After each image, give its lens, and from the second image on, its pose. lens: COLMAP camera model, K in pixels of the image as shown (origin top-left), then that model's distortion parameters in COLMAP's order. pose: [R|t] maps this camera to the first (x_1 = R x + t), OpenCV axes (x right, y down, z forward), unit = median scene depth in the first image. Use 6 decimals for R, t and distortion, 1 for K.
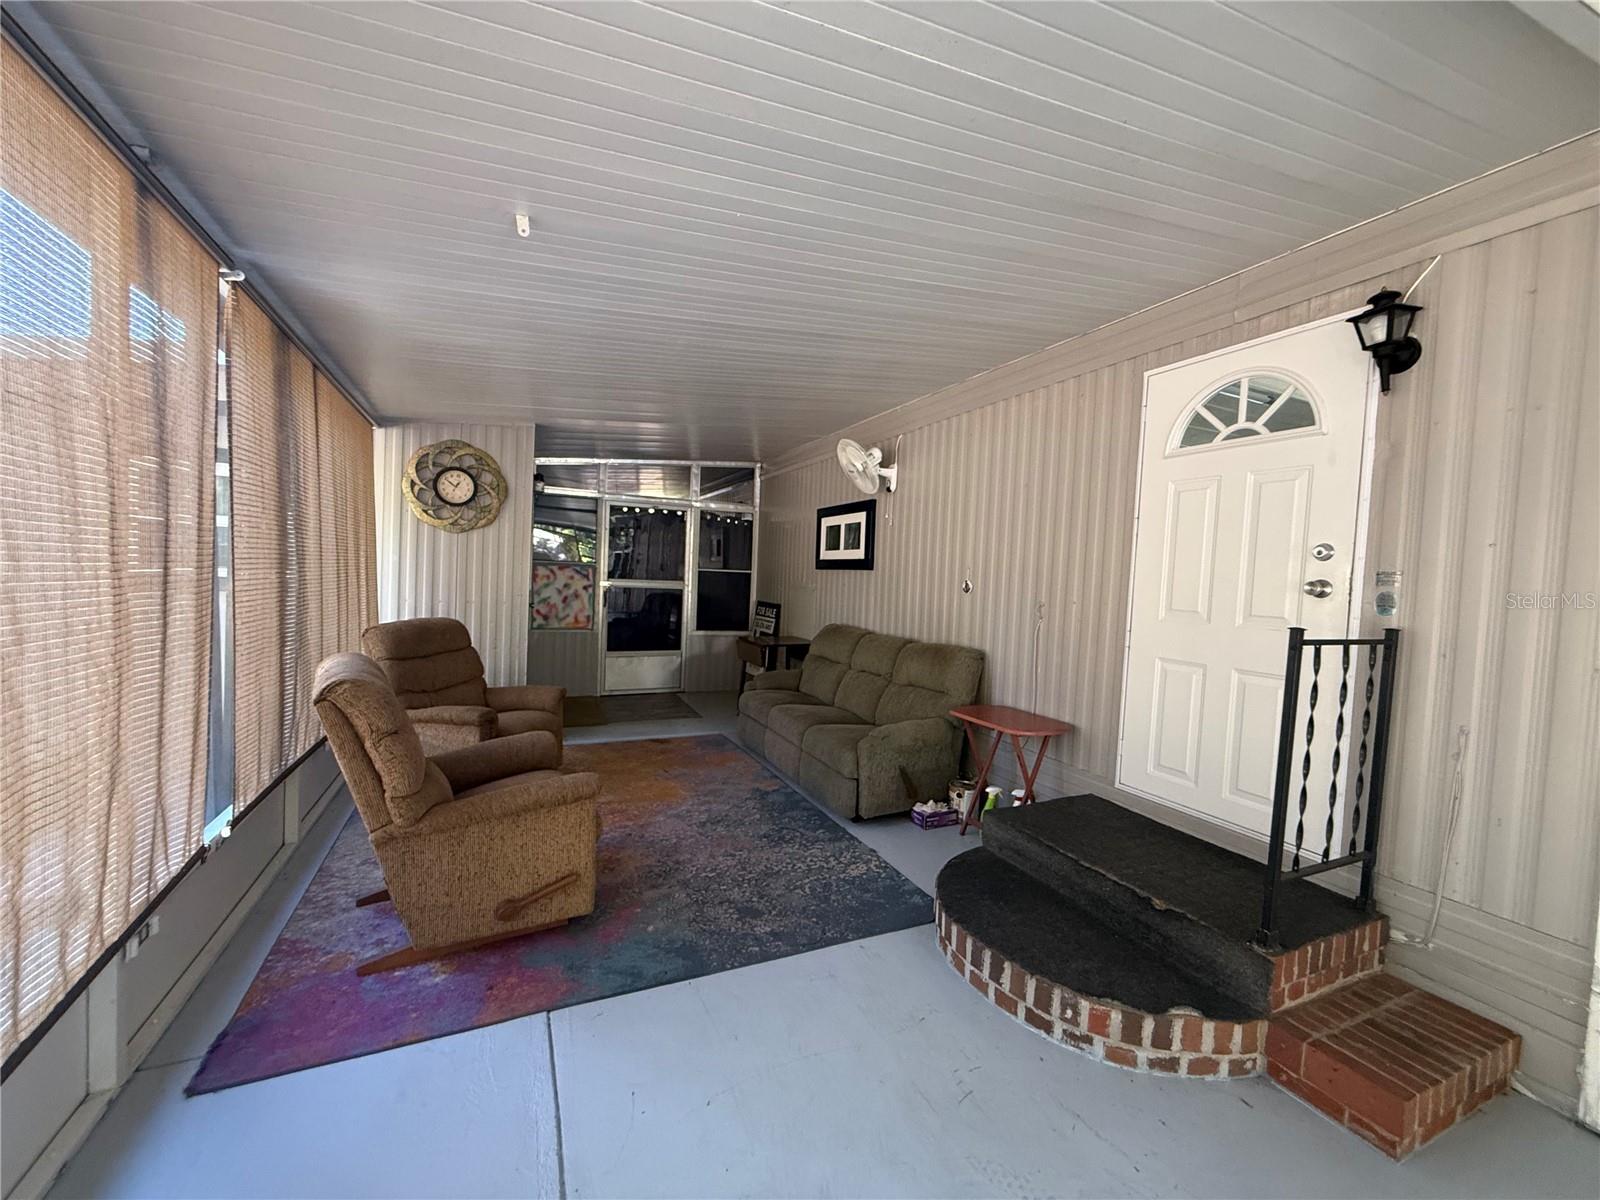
lens RADIAL K [[636.0, 0, 794.9], [0, 636.0, 600.1], [0, 0, 1]] dist [0.001318, -0.000226]
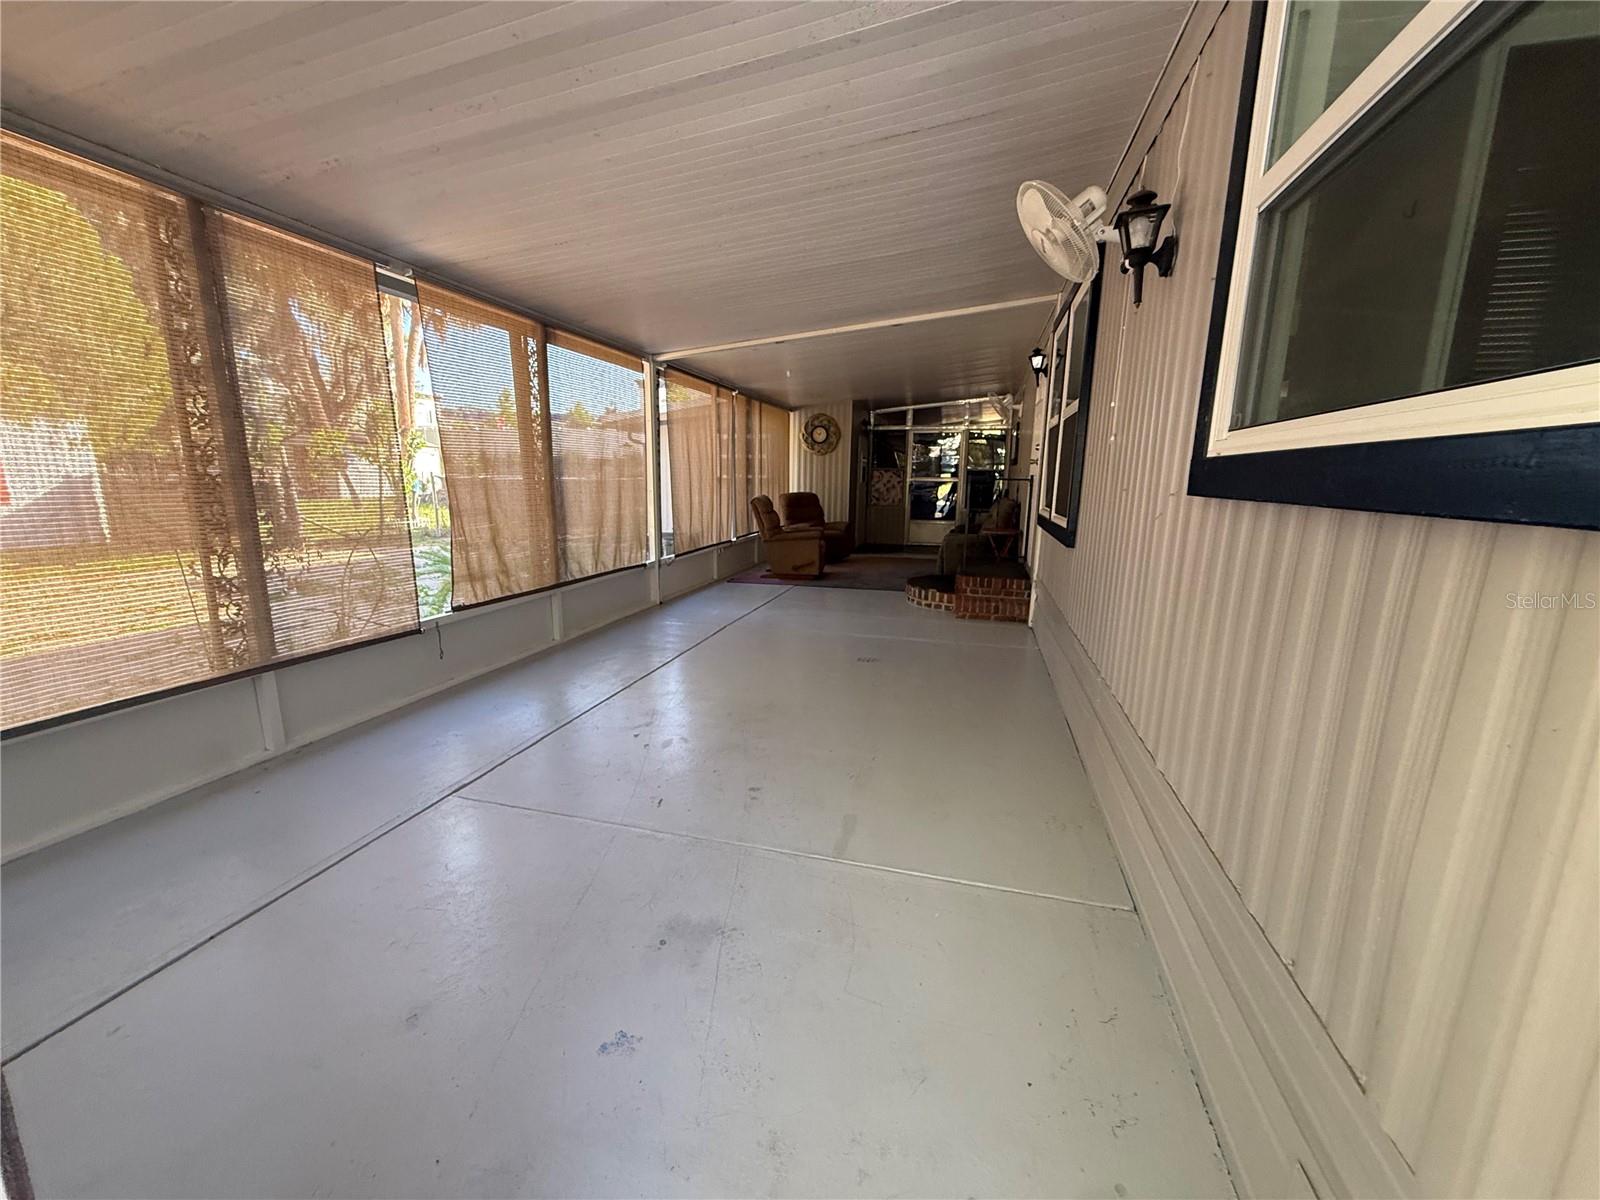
lens RADIAL K [[636.0, 0, 794.9], [0, 636.0, 600.1], [0, 0, 1]] dist [0.001318, -0.000226]
pose [[0.768239, 0.090013, -0.633804, 0.921826], [-0.003632, 0.990662, 0.136292, 0.099297], [0.640153, -0.102402, 0.761392, -0.866401]]
